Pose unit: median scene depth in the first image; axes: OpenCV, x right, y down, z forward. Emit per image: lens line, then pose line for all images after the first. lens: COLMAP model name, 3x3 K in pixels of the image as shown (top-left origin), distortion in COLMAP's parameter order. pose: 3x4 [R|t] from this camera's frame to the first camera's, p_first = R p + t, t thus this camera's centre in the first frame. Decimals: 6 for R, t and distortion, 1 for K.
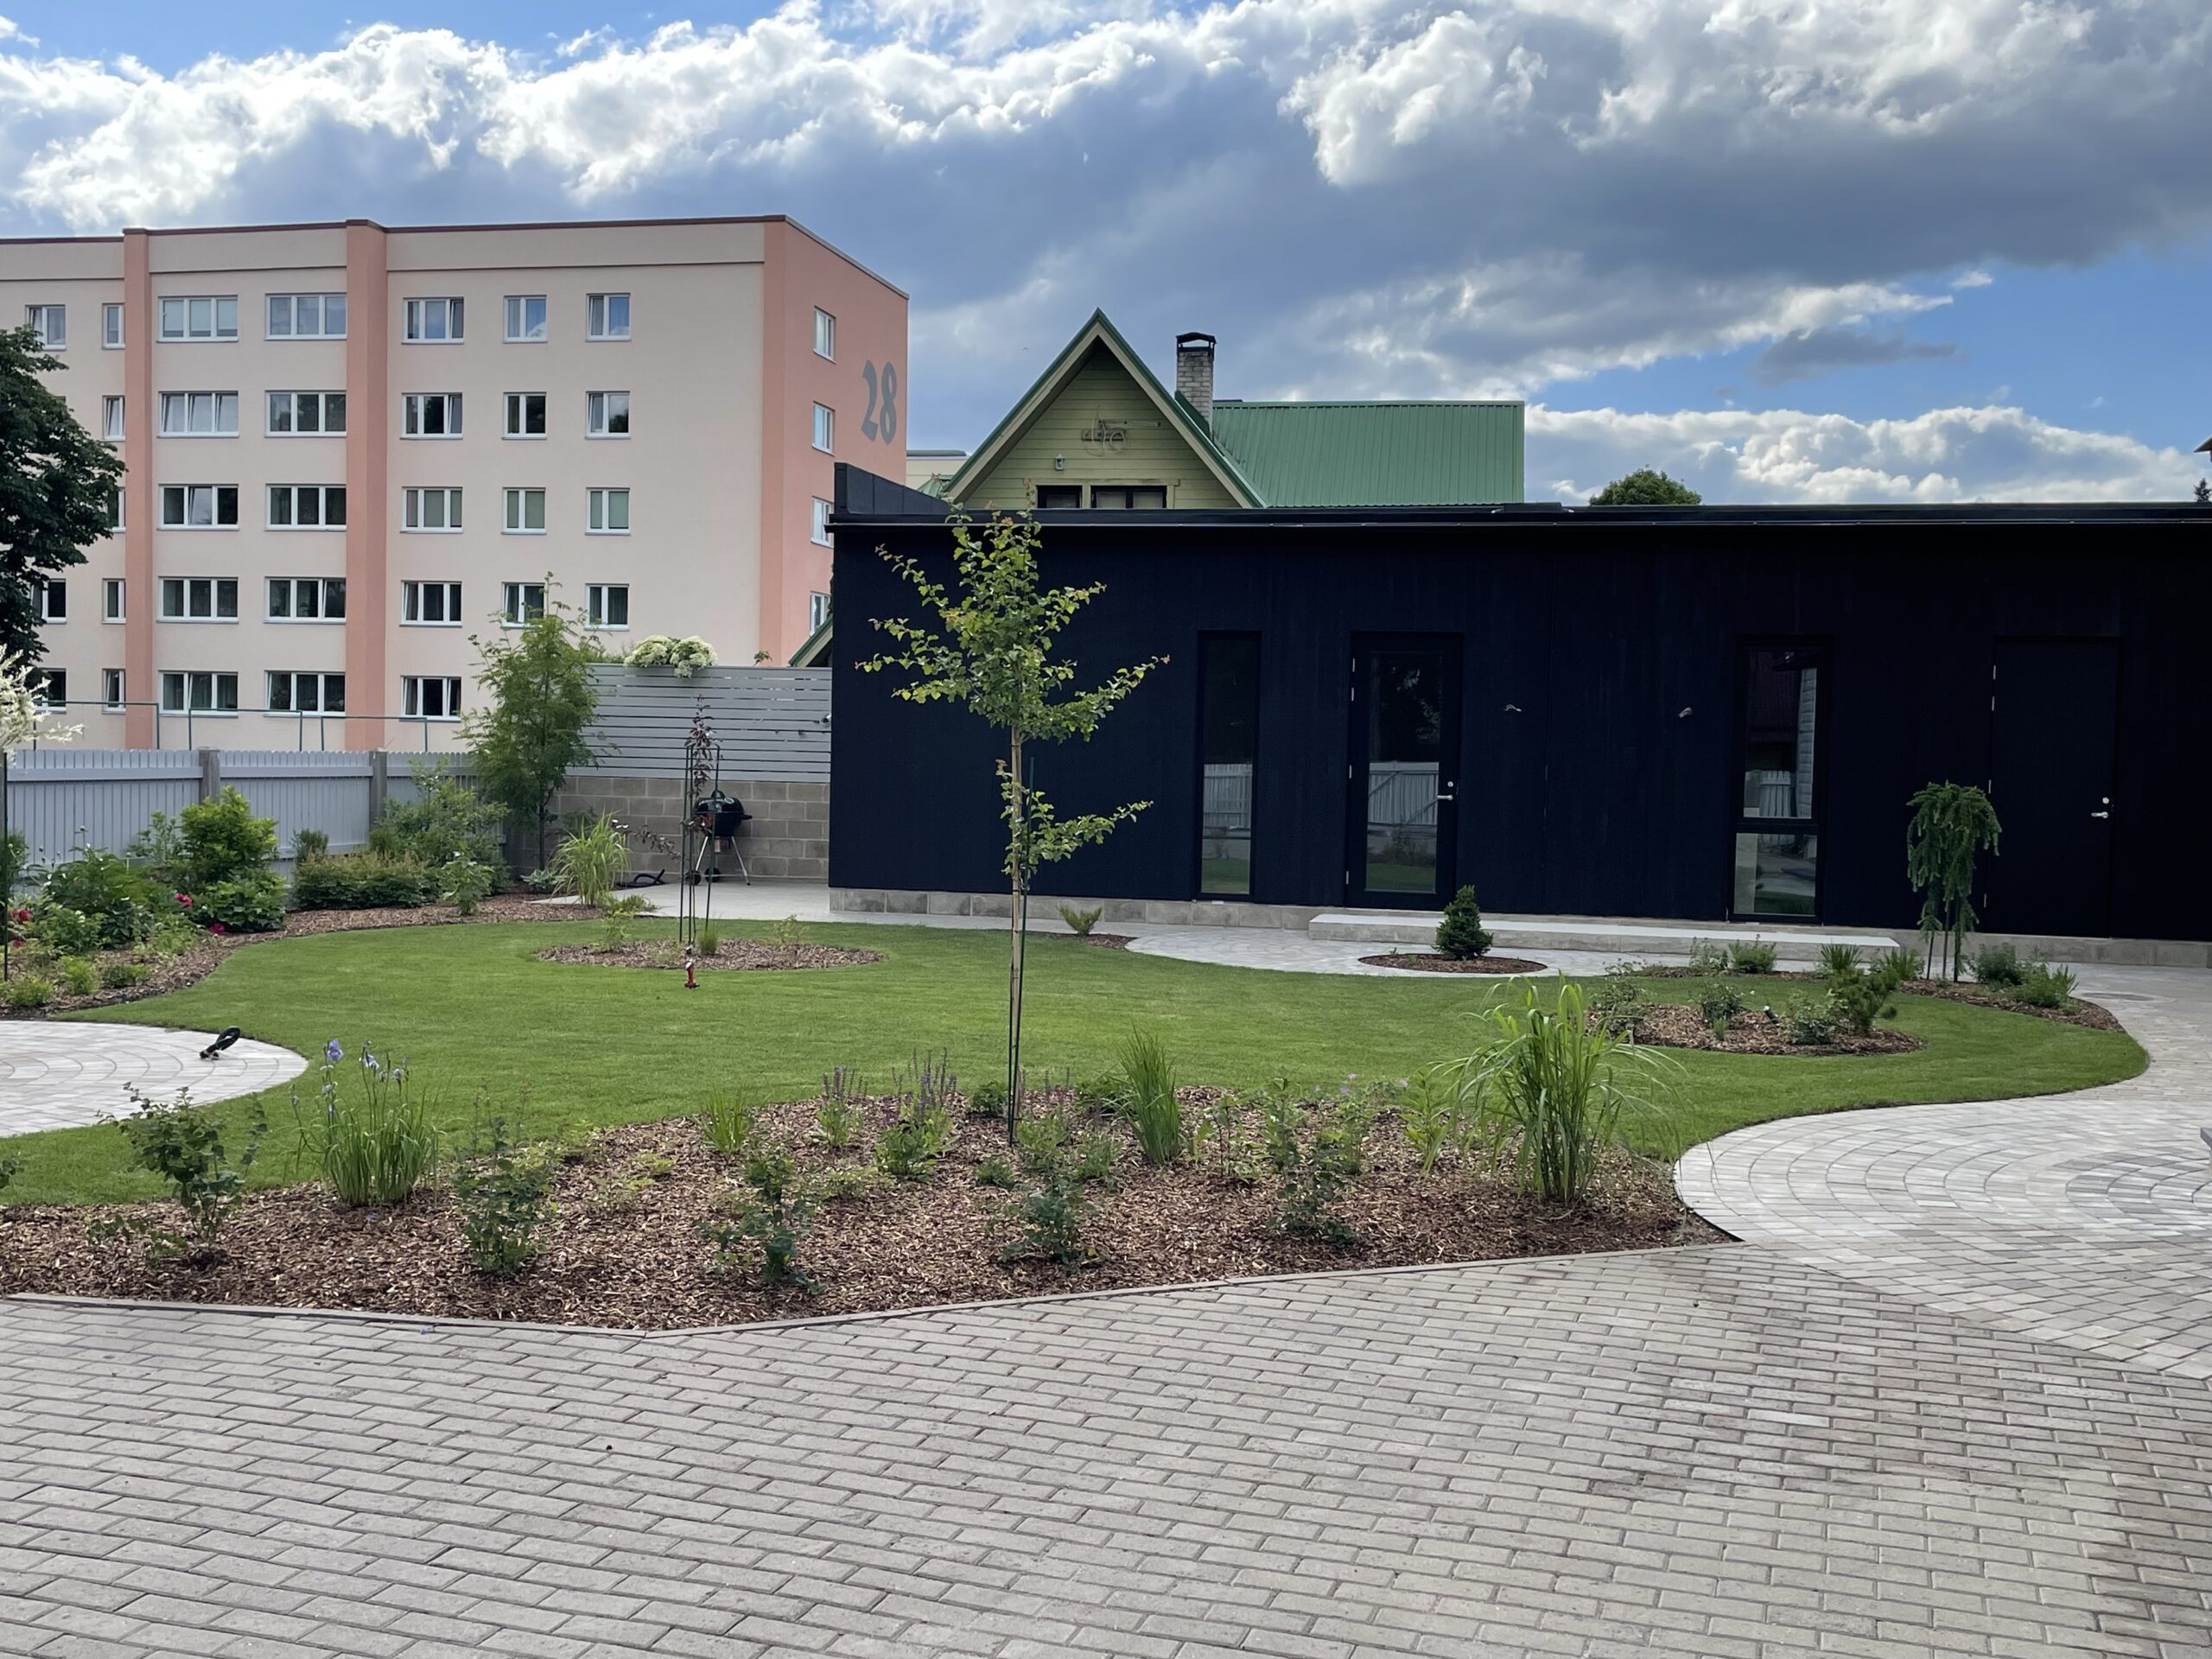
lens RADIAL K [[2252.0, 0, 1073.0], [0, 2252.0, 836.2], [0, 0, 1]] dist [0.115616, -0.186041]
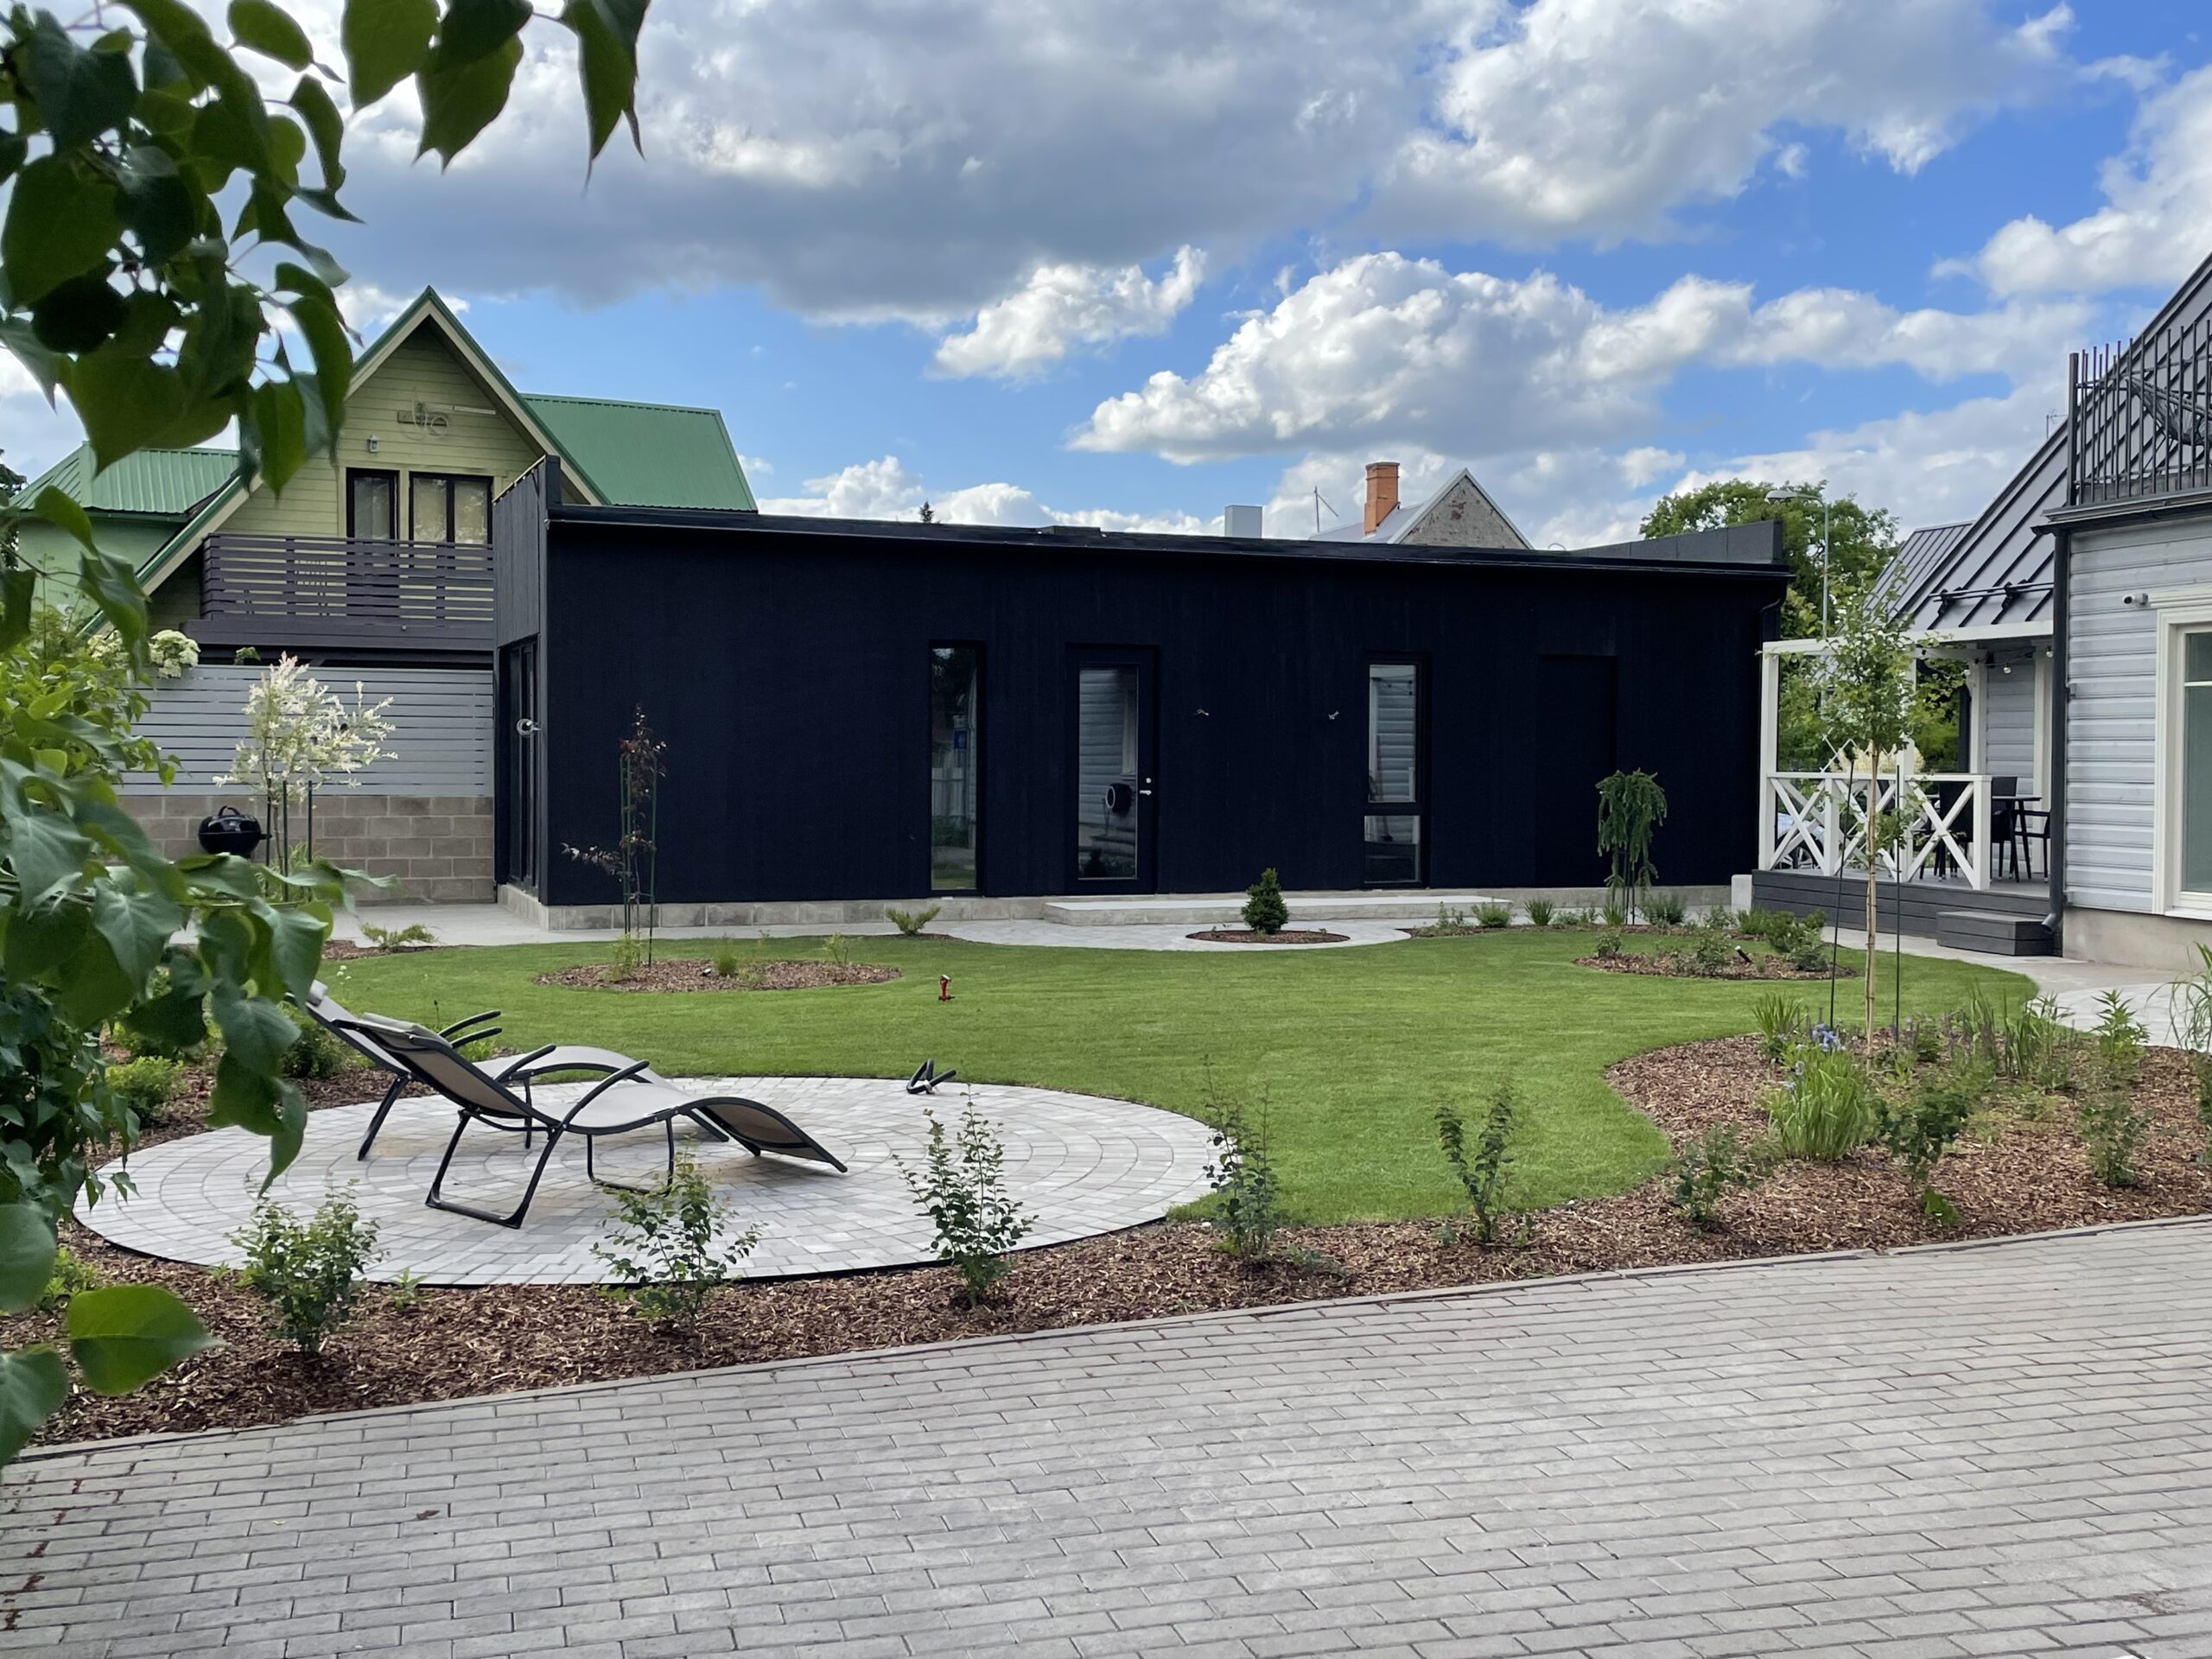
lens RADIAL K [[2254.3, 0, 1140.0], [0, 2254.3, 827.3], [0, 0, 1]] dist [0.075622, -0.098881]
pose [[0.813478, -0.035301, 0.580523, -0.473594], [0.034721, 0.999324, 0.012113, -0.013419], [-0.580558, 0.010303, 0.814154, 0.090272]]
